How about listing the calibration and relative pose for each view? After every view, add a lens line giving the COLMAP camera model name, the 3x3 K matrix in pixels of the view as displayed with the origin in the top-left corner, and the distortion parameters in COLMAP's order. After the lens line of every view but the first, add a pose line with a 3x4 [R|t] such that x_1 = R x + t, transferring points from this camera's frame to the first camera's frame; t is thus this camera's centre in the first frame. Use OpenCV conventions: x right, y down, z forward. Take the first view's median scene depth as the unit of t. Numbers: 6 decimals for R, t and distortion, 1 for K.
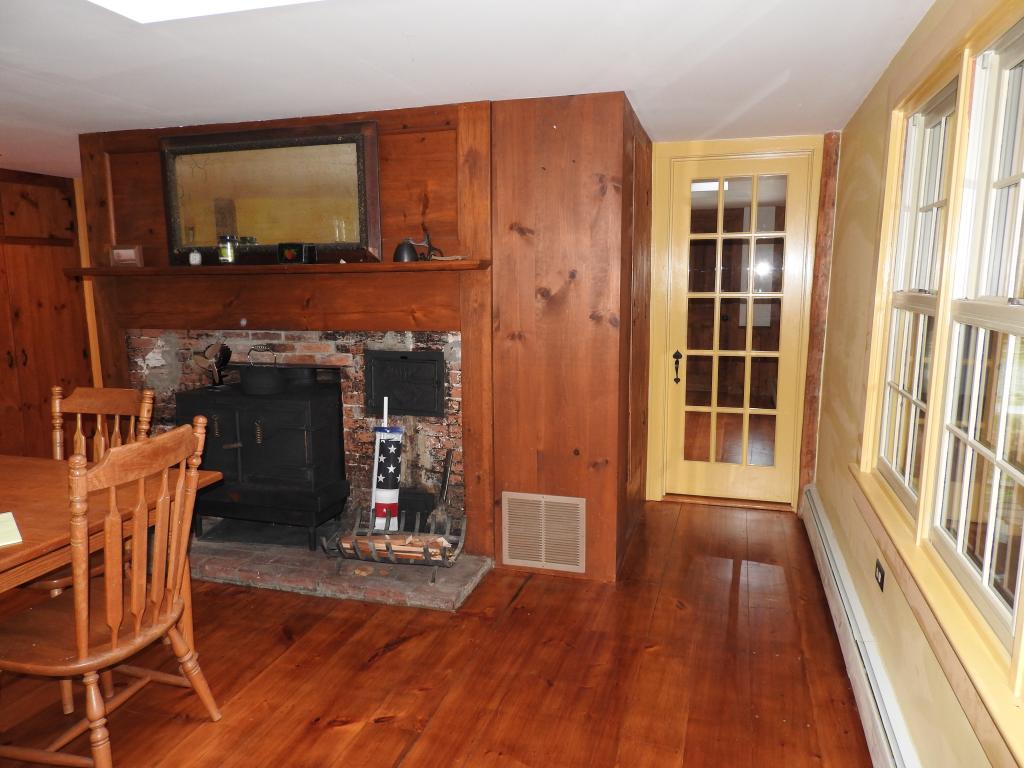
lens RADIAL K [[725.7, 0, 511.5], [0, 725.7, 385.0], [0, 0, 1]] dist [-0.011942, -0.003778]
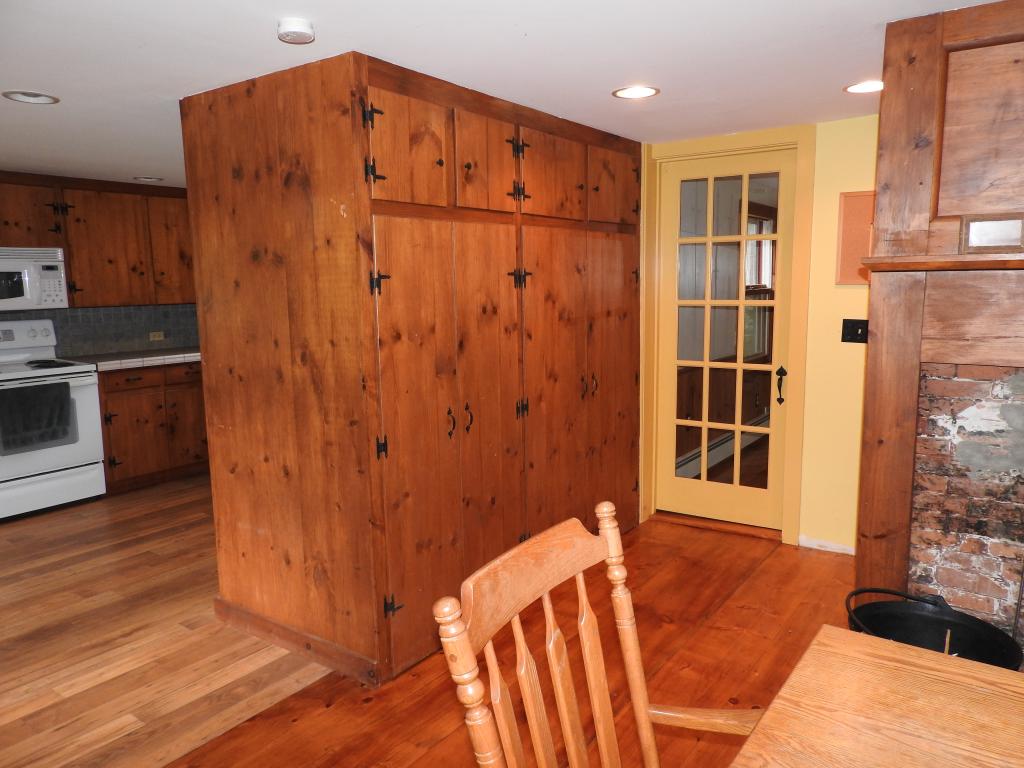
lens RADIAL K [[725.7, 0, 514.2], [0, 725.7, 384.4], [0, 0, 1]] dist [-0.011942, -0.003778]
pose [[0.940435, 0.041580, -0.337422, -0.639137], [-0.042547, 0.999084, 0.004533, -0.048905], [0.337302, 0.010093, 0.941342, 0.348657]]
